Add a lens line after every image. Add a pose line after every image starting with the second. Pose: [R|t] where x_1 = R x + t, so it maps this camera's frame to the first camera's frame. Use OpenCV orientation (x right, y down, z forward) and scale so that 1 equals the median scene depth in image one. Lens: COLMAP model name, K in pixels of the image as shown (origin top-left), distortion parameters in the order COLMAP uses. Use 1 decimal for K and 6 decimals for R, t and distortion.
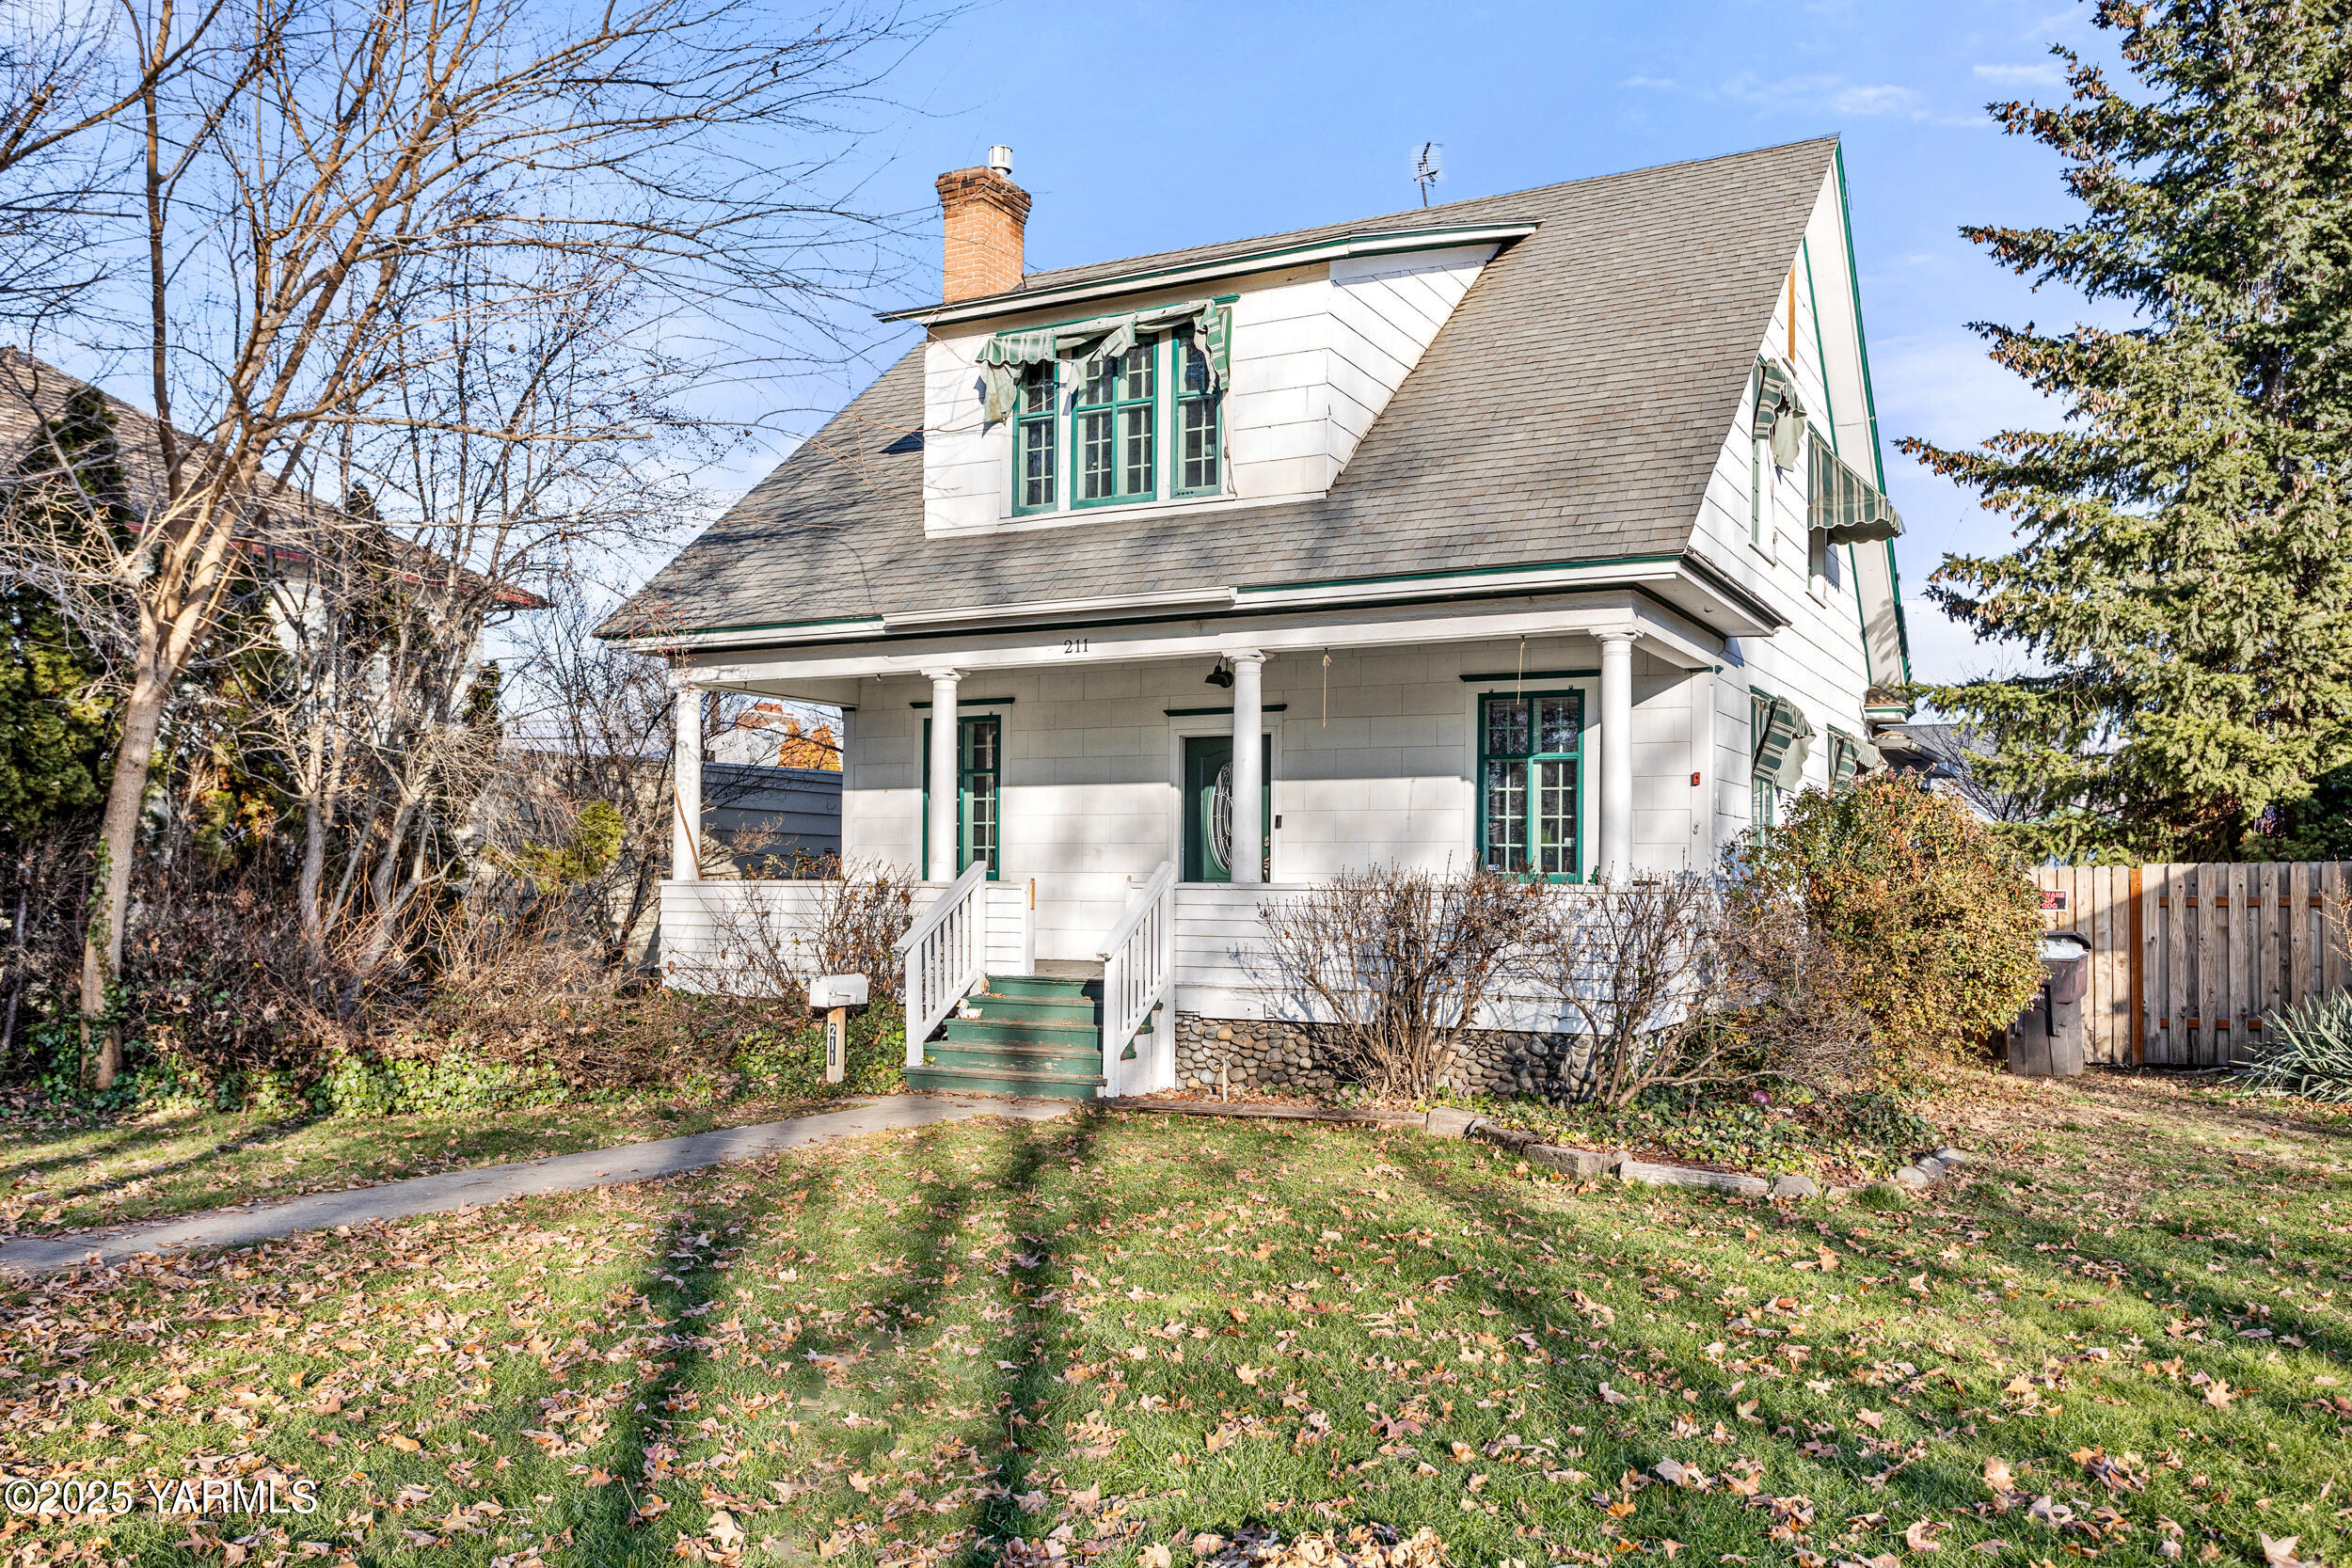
lens RADIAL K [[1895.5, 0, 1176.3], [0, 1895.5, 802.4], [0, 0, 1]] dist [-0.004849, -0.003137]
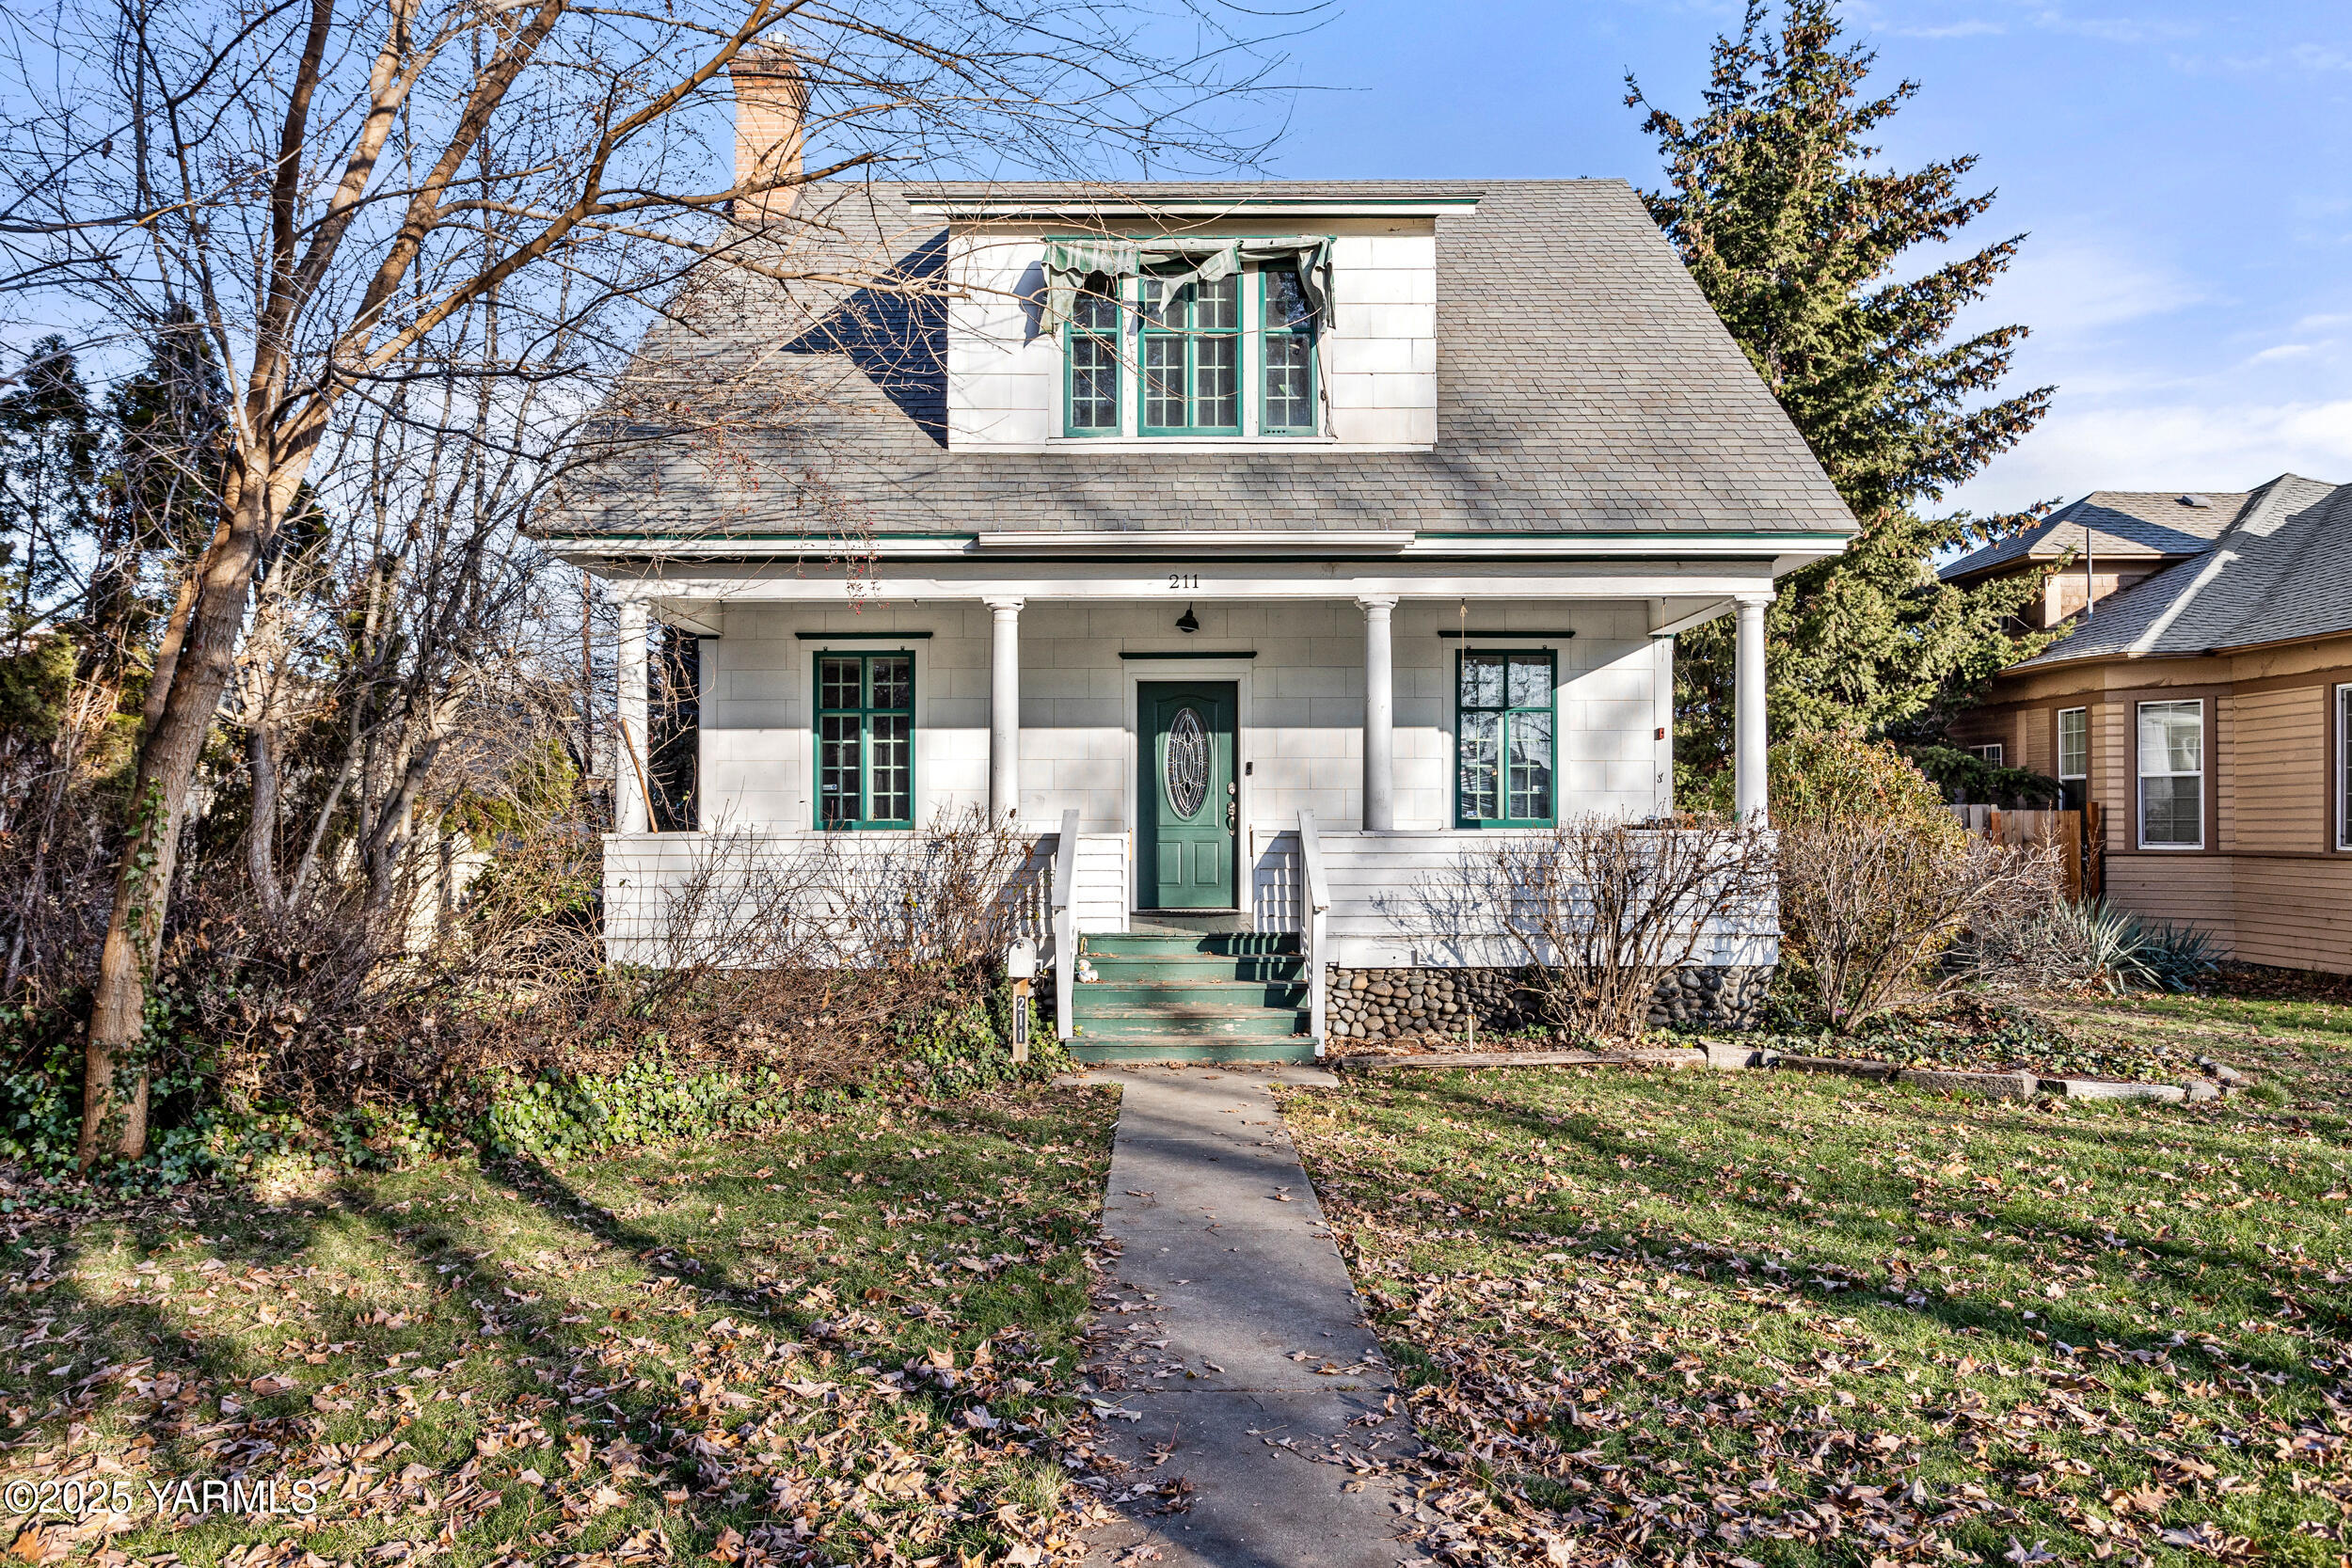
lens RADIAL K [[1700.9, 0, 1177.9], [0, 1700.9, 772.9], [0, 0, 1]] dist [-0.013217, 0.000805]
pose [[0.874025, 0.007230, 0.485827, -0.454076], [-0.012065, 0.999904, 0.006826, 0.006984], [-0.485731, -0.011828, 0.874028, 0.252903]]
